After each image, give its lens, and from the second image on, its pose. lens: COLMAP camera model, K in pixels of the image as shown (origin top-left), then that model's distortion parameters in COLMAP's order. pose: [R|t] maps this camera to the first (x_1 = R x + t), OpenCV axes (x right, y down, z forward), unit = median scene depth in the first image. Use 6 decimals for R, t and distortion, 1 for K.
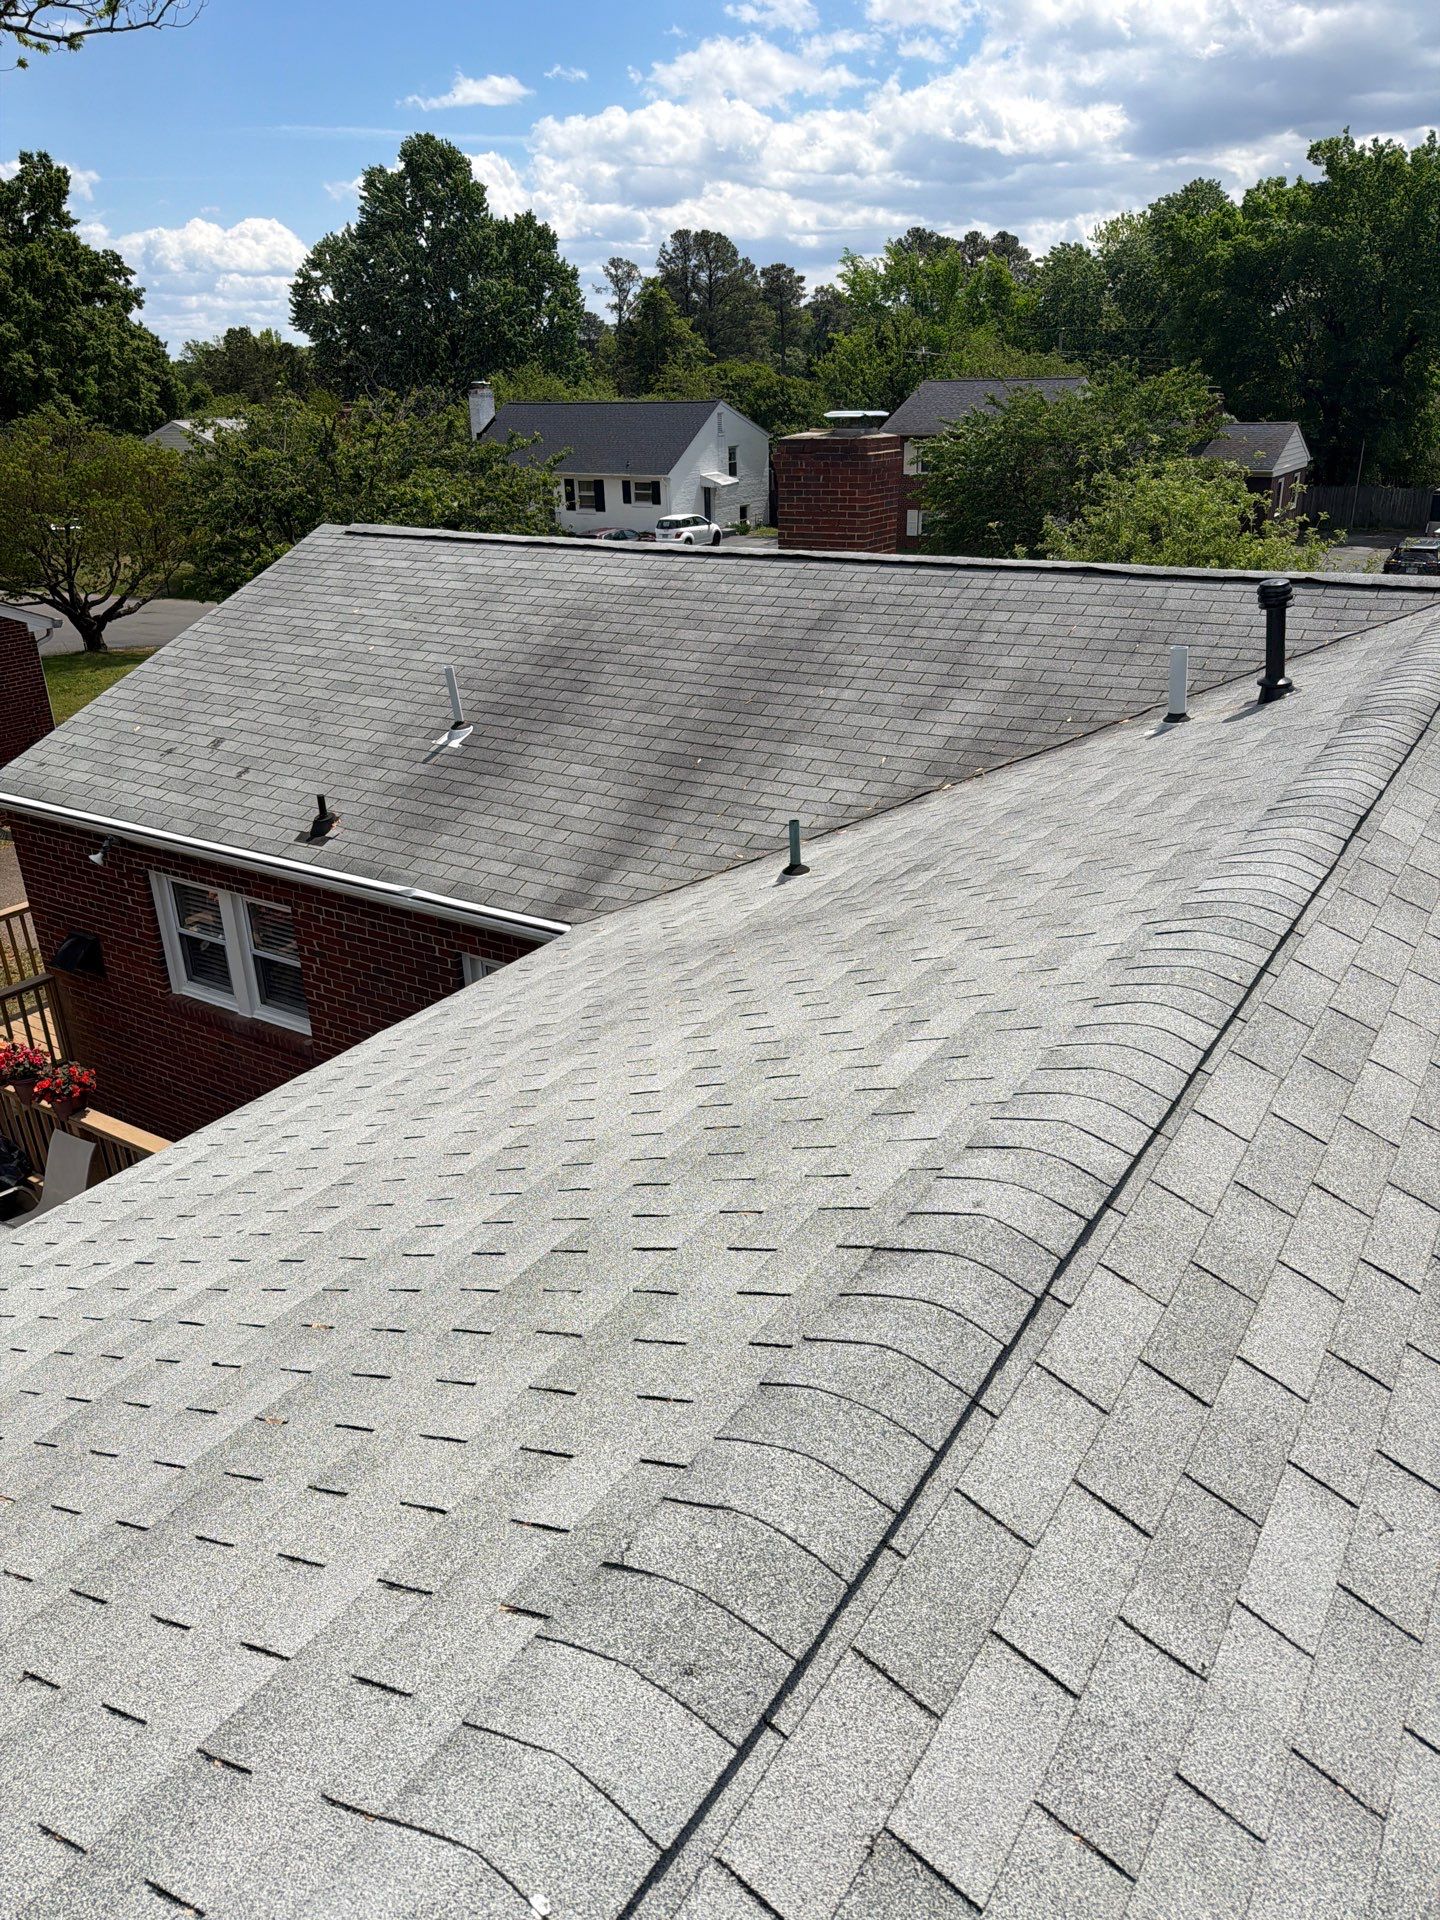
lens RADIAL K [[1322.2, 0, 726.0], [0, 1322.2, 975.6], [0, 0, 1]] dist [0.020760, -0.041265]
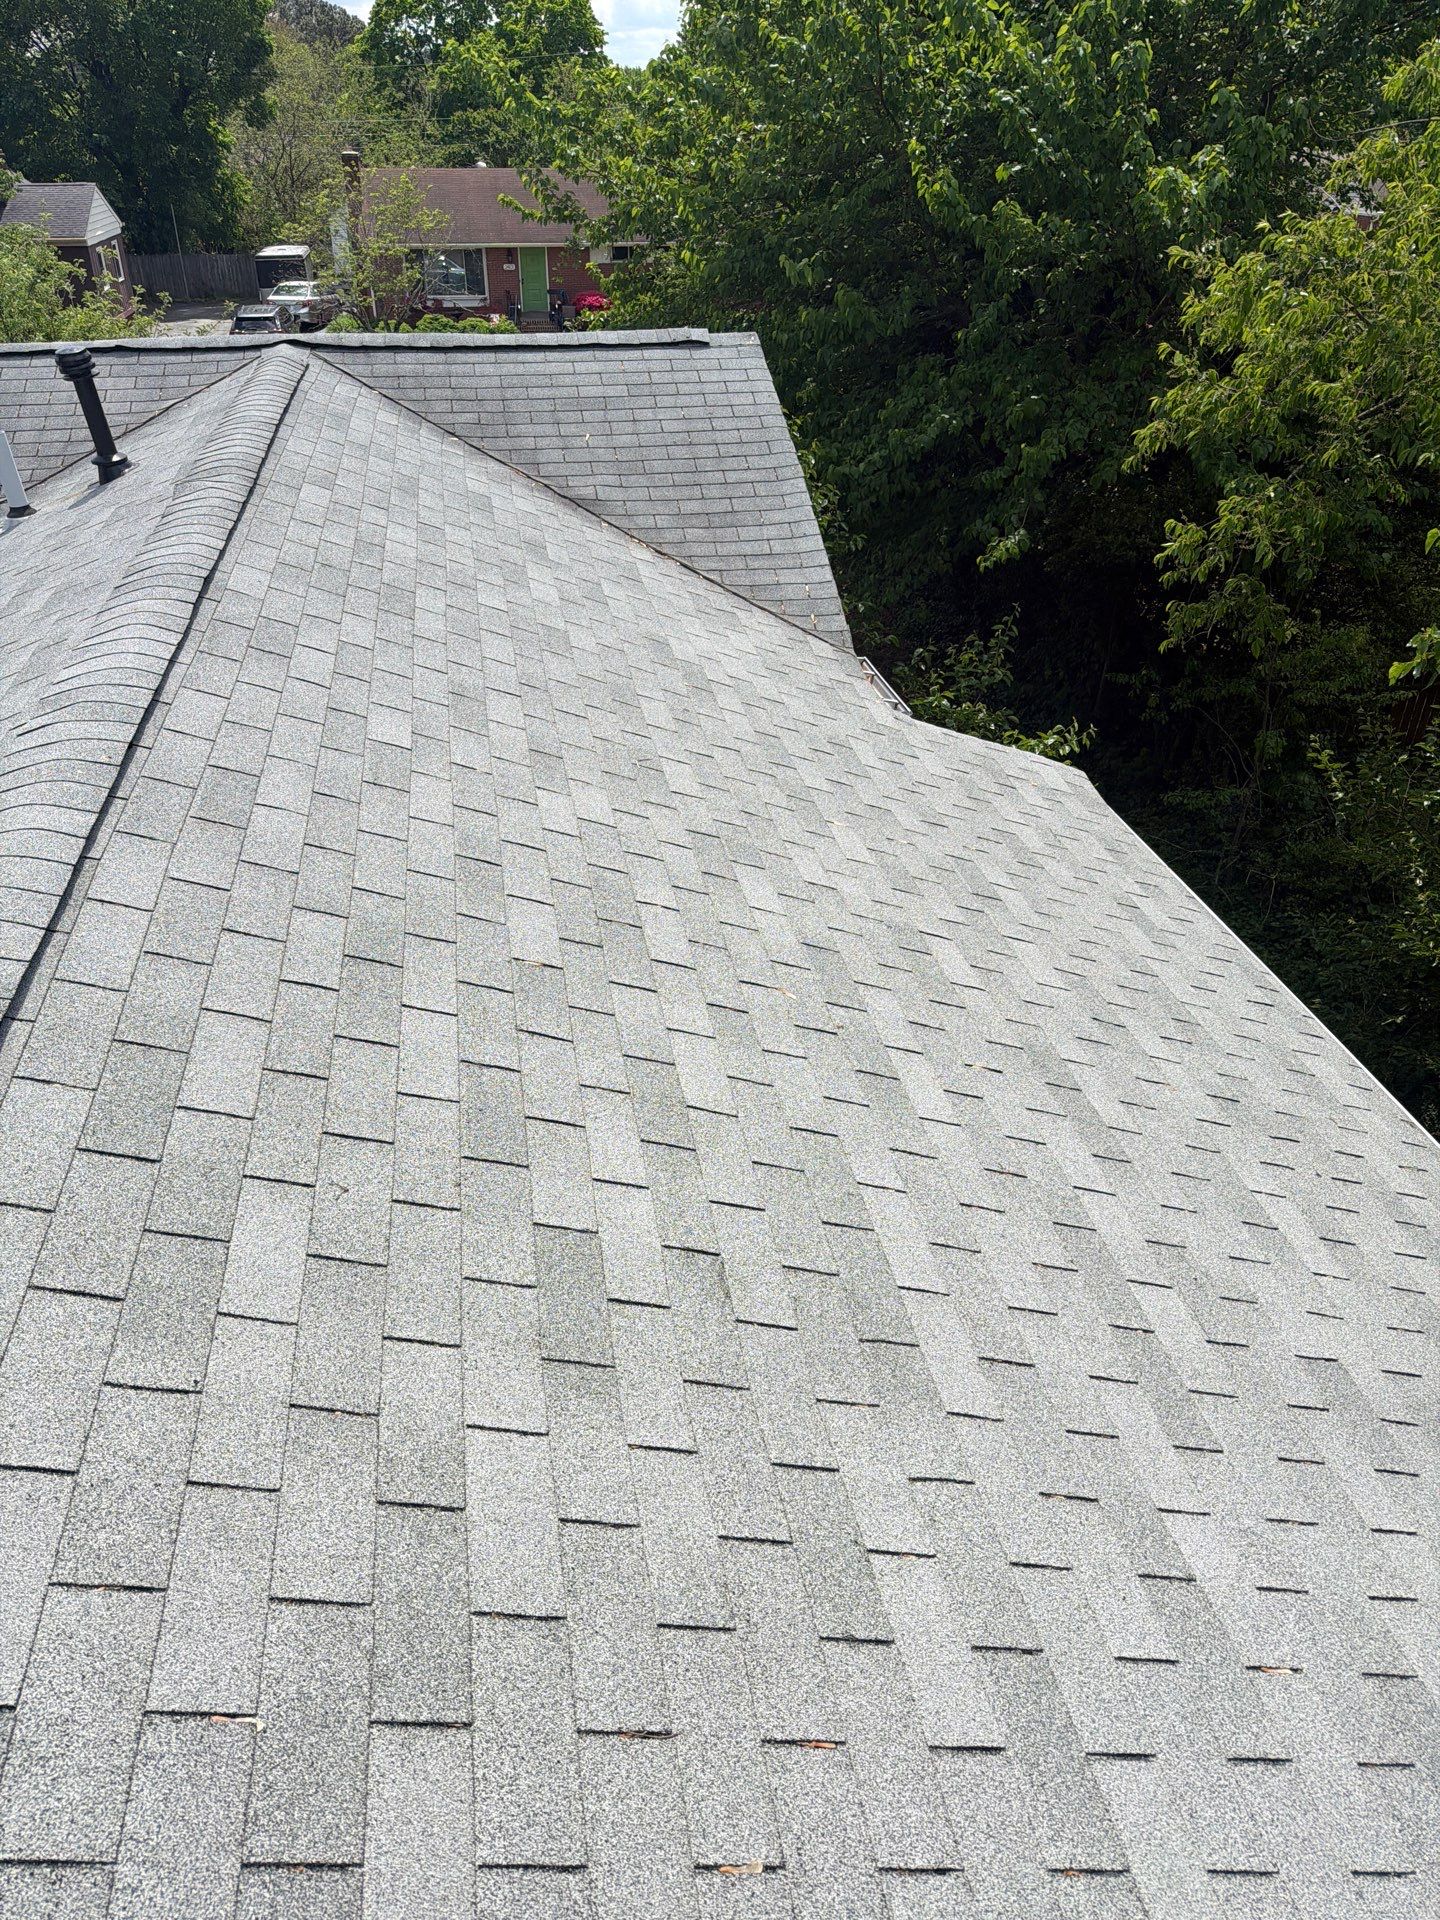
lens RADIAL K [[1322.2, 0, 726.0], [0, 1322.2, 975.6], [0, 0, 1]] dist [0.020760, -0.041265]
pose [[0.728867, -0.341485, 0.593415, 0.082462], [0.254566, 0.939764, 0.228123, 0.044411], [-0.635571, -0.015208, 0.771893, -0.046508]]
